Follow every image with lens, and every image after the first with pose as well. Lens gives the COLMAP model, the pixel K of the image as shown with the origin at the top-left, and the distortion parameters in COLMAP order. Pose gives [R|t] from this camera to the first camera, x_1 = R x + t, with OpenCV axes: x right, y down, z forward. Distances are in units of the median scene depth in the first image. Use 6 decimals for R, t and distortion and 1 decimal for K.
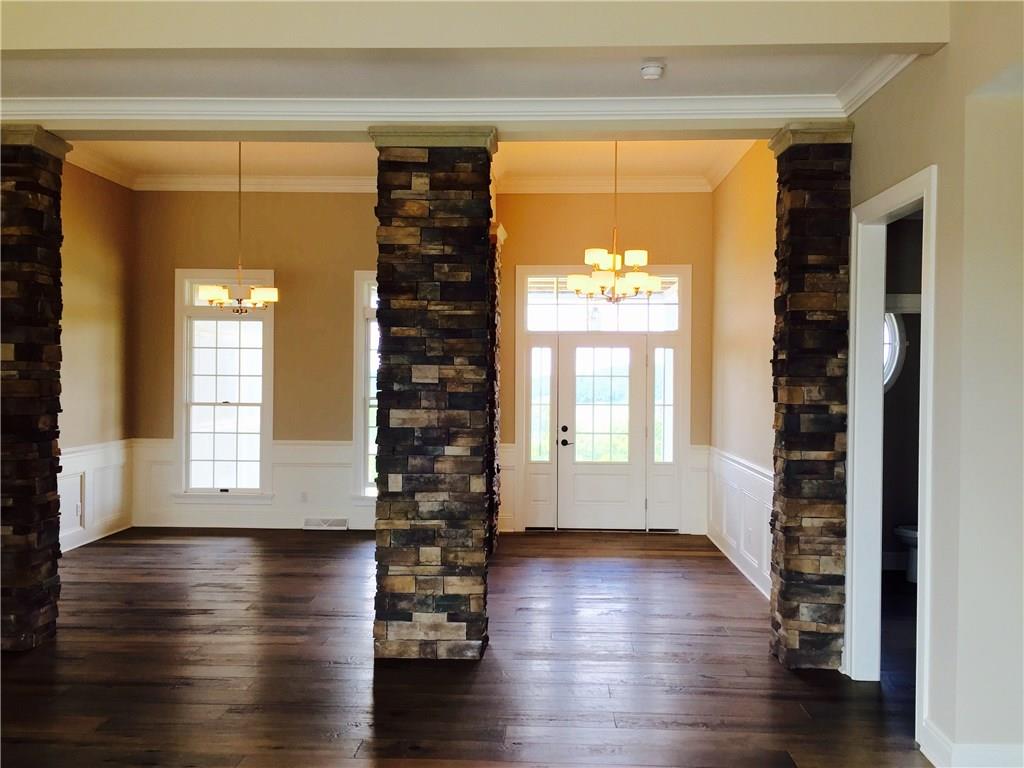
lens RADIAL K [[874.9, 0, 515.9], [0, 874.9, 386.0], [0, 0, 1]] dist [0.084026, -0.117039]
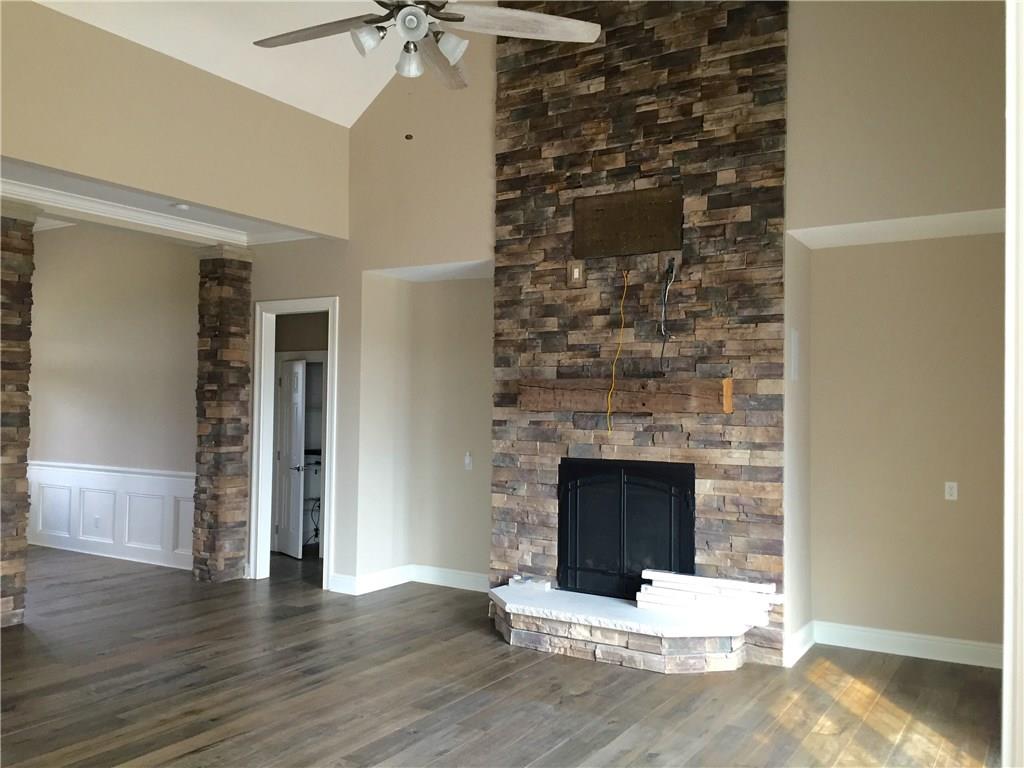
lens RADIAL K [[874.9, 0, 515.9], [0, 874.9, 386.0], [0, 0, 1]] dist [0.084026, -0.117039]
pose [[0.486716, 0.016156, 0.873411, -0.759796], [0.001165, 0.999816, -0.019143, -0.005739], [-0.873560, 0.010334, 0.486607, -0.229314]]
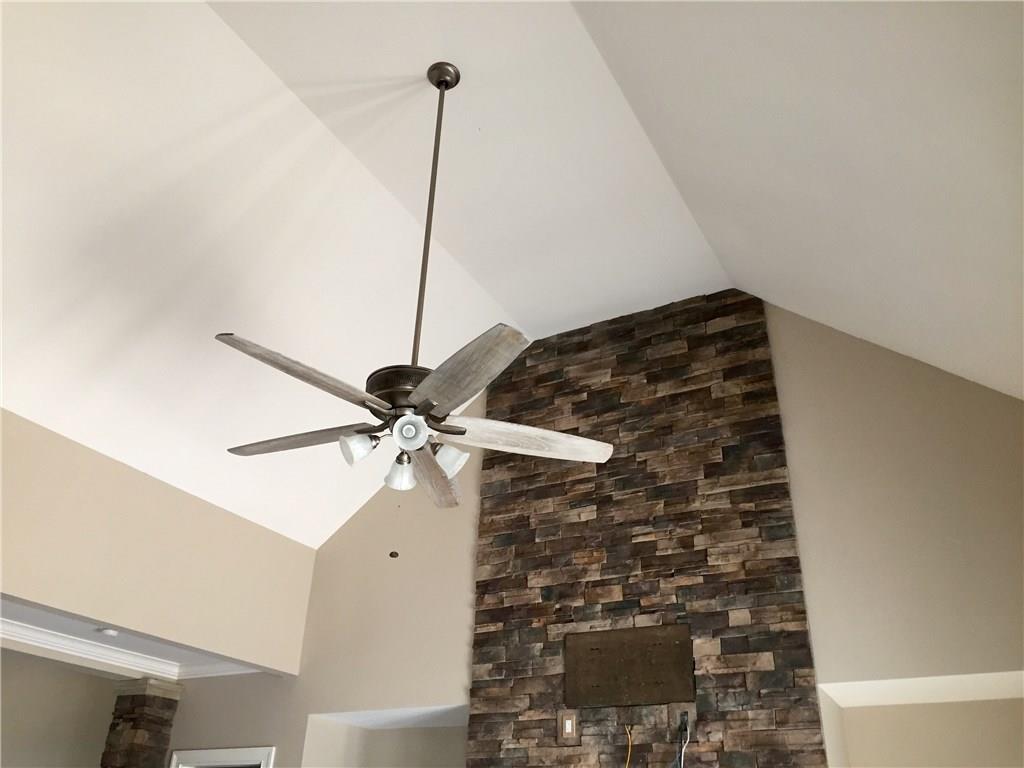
lens RADIAL K [[874.9, 0, 515.9], [0, 874.9, 386.0], [0, 0, 1]] dist [0.084026, -0.117039]
pose [[0.437256, 0.440101, 0.784295, -0.664534], [-0.019478, 0.876511, -0.480988, -0.036123], [-0.899126, 0.195038, 0.391832, -0.138944]]
